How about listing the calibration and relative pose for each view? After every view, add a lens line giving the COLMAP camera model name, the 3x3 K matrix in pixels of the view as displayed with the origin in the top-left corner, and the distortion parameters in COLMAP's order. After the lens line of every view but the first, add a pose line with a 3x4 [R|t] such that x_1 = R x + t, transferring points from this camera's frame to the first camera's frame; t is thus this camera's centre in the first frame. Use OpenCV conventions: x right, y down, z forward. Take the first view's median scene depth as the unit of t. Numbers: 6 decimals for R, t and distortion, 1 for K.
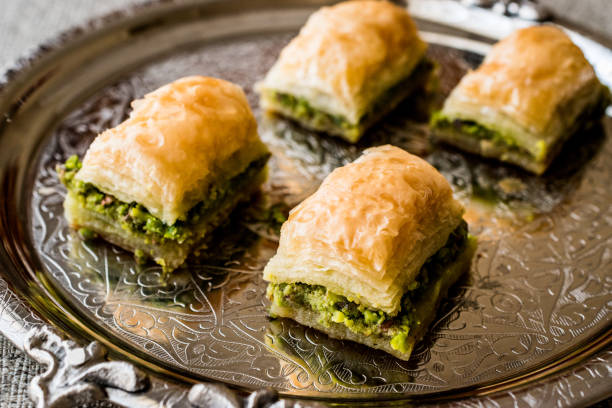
lens RADIAL K [[1182.1, 0, 310.4], [0, 1182.1, 201.6], [0, 0, 1]] dist [0.008775, 0.000000]
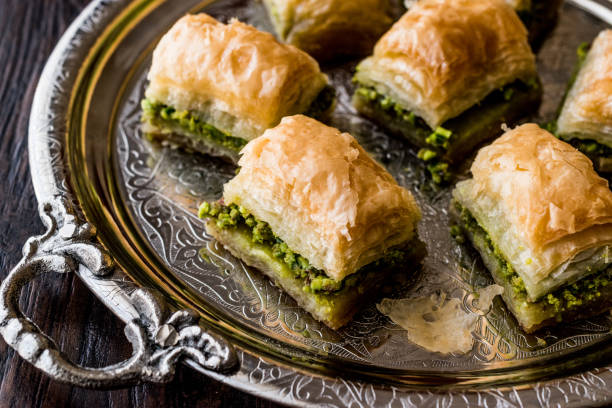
lens RADIAL K [[1182.1, 0, 301.6], [0, 1182.1, 204.9], [0, 0, 1]] dist [0.008775, 0.000000]
pose [[0.898662, 0.308056, -0.312264, 0.320637], [-0.256458, 0.946532, 0.195719, -0.158382], [0.355860, -0.095802, 0.929616, -0.010228]]
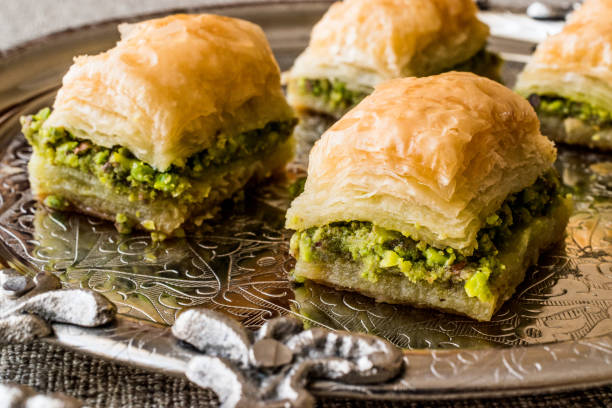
lens RADIAL K [[1182.1, 0, 309.0], [0, 1182.1, 205.5], [0, 0, 1]] dist [0.008775, 0.000000]
pose [[0.999536, -0.005387, -0.029984, -0.003201], [-0.001421, 0.974927, -0.222521, 0.206543], [0.030431, 0.222460, 0.974467, 0.273640]]
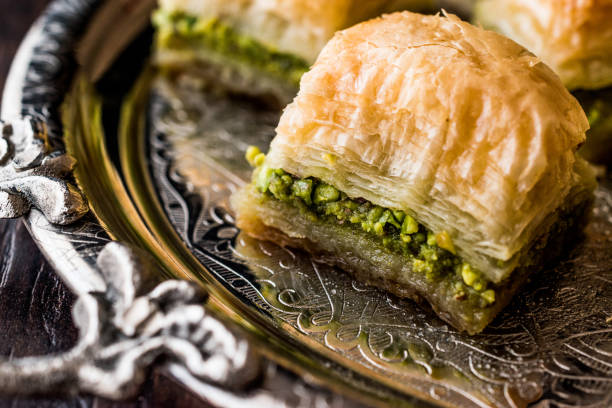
lens RADIAL K [[1182.1, 0, 292.6], [0, 1182.1, 196.3], [0, 0, 1]] dist [0.008775, 0.000000]
pose [[0.808730, 0.311059, -0.499198, 0.254001], [-0.334113, 0.941442, 0.045346, 0.057642], [0.484071, 0.130115, 0.865301, 0.399594]]
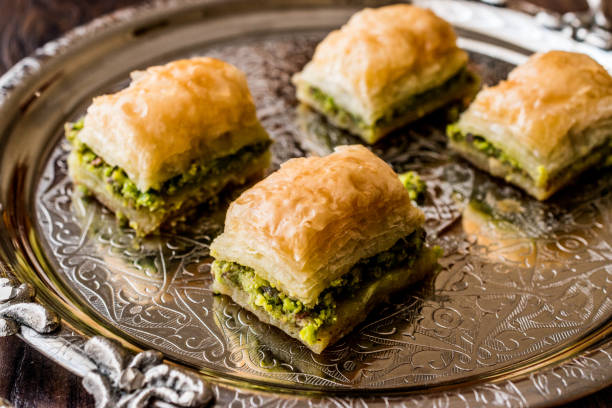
lens RADIAL K [[1182.1, 0, 303.3], [0, 1182.1, 202.6], [0, 0, 1]] dist [0.008775, 0.000000]
pose [[0.961508, 0.145615, -0.233021, 0.264210], [-0.147209, 0.989048, 0.010630, -0.002745], [0.232017, 0.024082, 0.972414, 0.005777]]
